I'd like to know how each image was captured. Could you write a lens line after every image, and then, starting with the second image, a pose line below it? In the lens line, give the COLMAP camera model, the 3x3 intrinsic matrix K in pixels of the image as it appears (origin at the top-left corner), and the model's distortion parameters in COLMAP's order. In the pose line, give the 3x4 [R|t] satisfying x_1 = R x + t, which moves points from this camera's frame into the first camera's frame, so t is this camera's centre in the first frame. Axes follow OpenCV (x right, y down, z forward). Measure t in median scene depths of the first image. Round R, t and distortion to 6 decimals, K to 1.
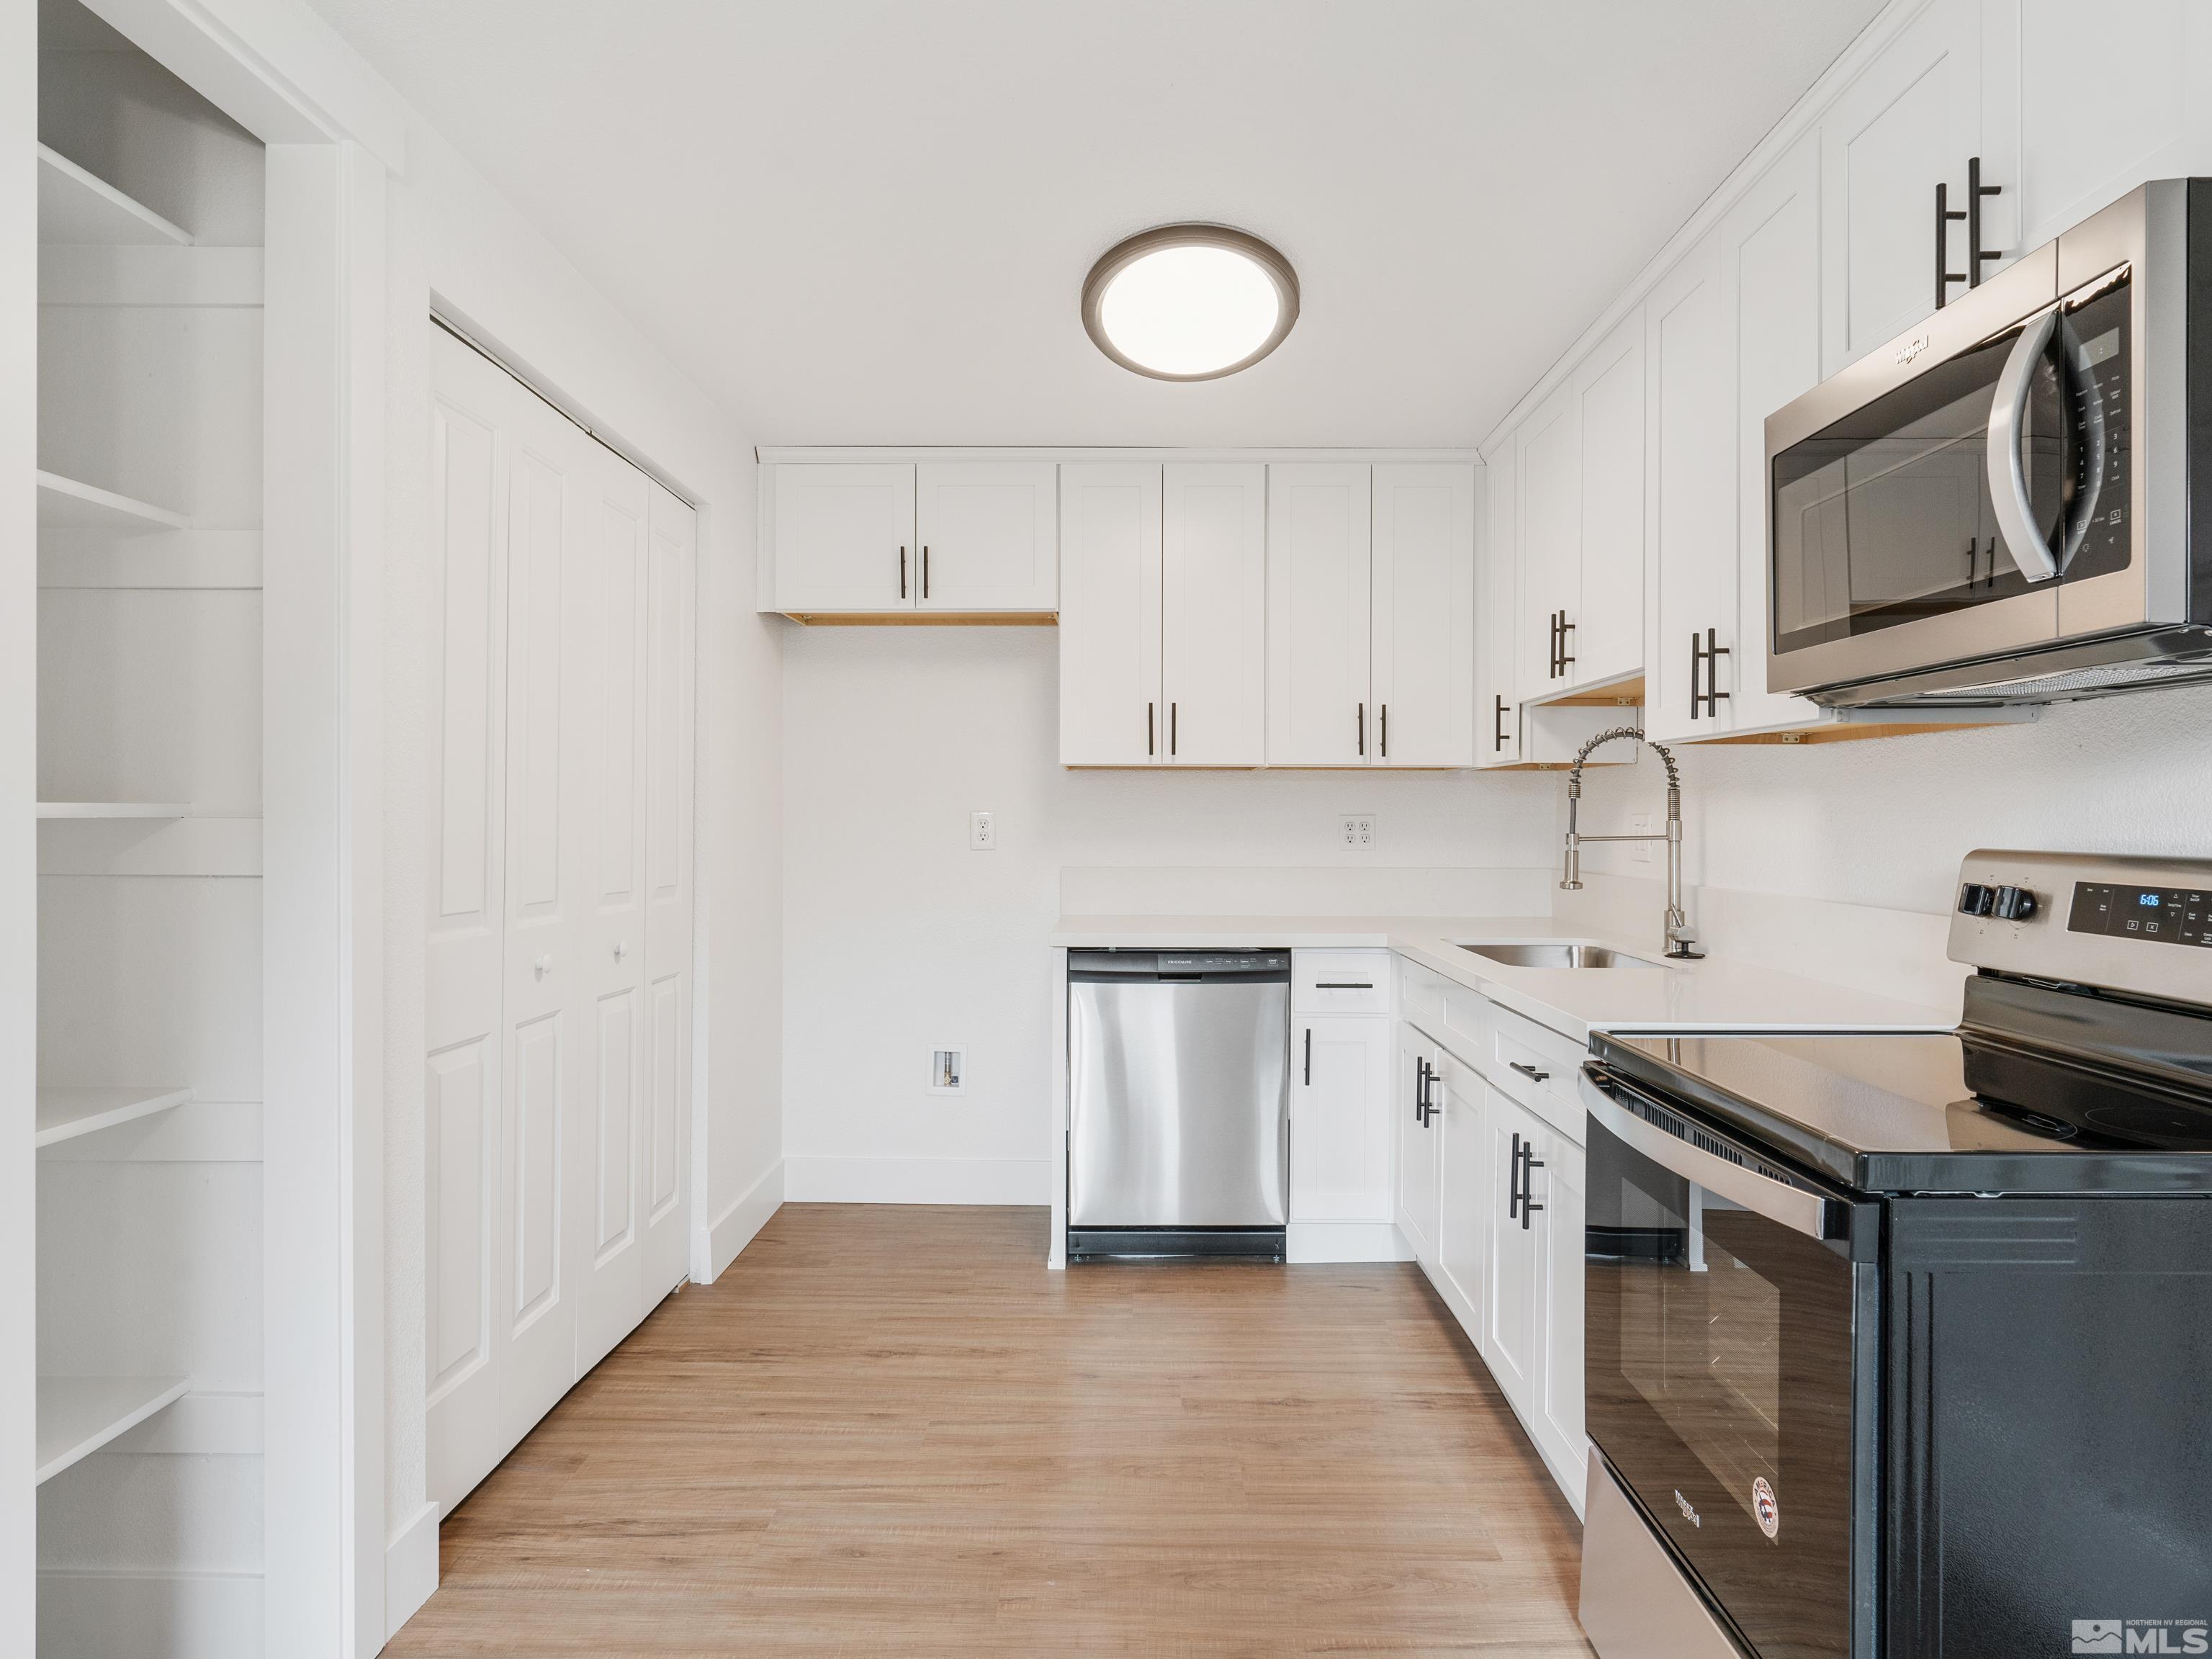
lens RADIAL K [[1347.8, 0, 1106.0], [0, 1347.8, 829.5], [0, 0, 1]] dist [0.044568, -0.049563]
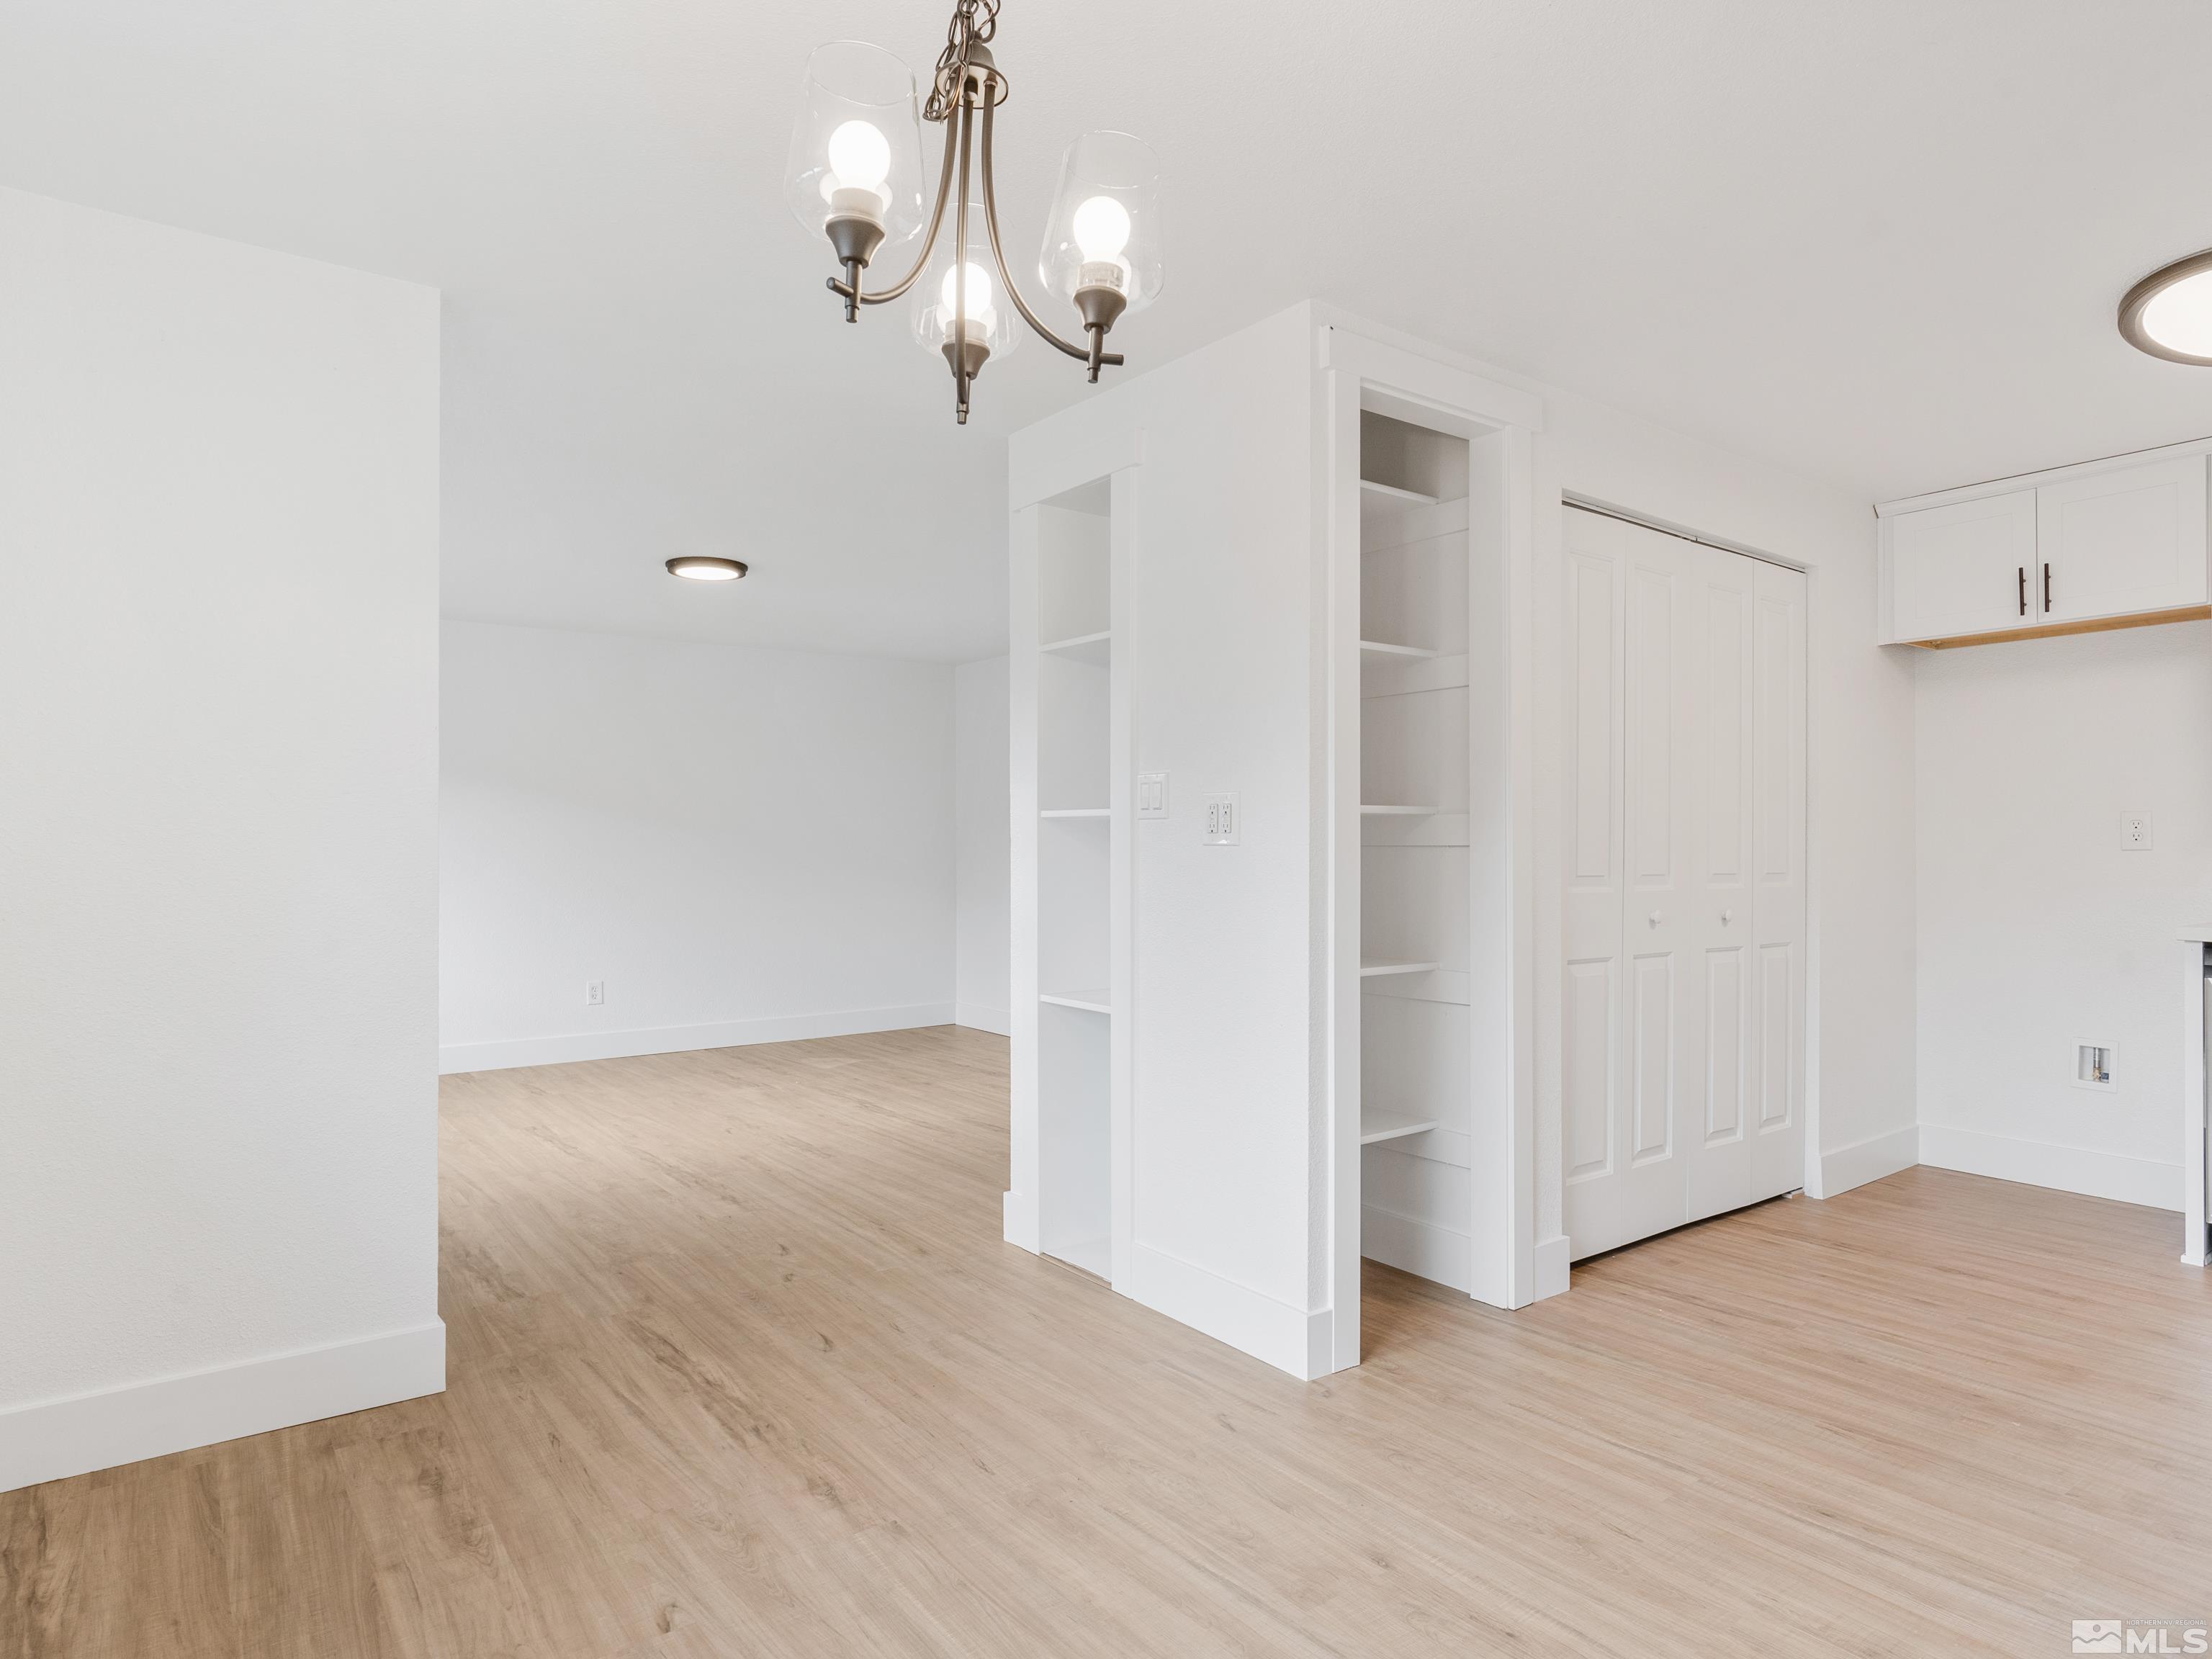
lens RADIAL K [[1275.8, 0, 1106.0], [0, 1275.8, 829.5], [0, 0, 1]] dist [-0.005524, -0.001067]
pose [[0.610038, -0.015214, -0.792226, 0.313422], [-0.003940, 0.999745, -0.022233, 0.039208], [0.792363, 0.016685, 0.609822, -0.299910]]
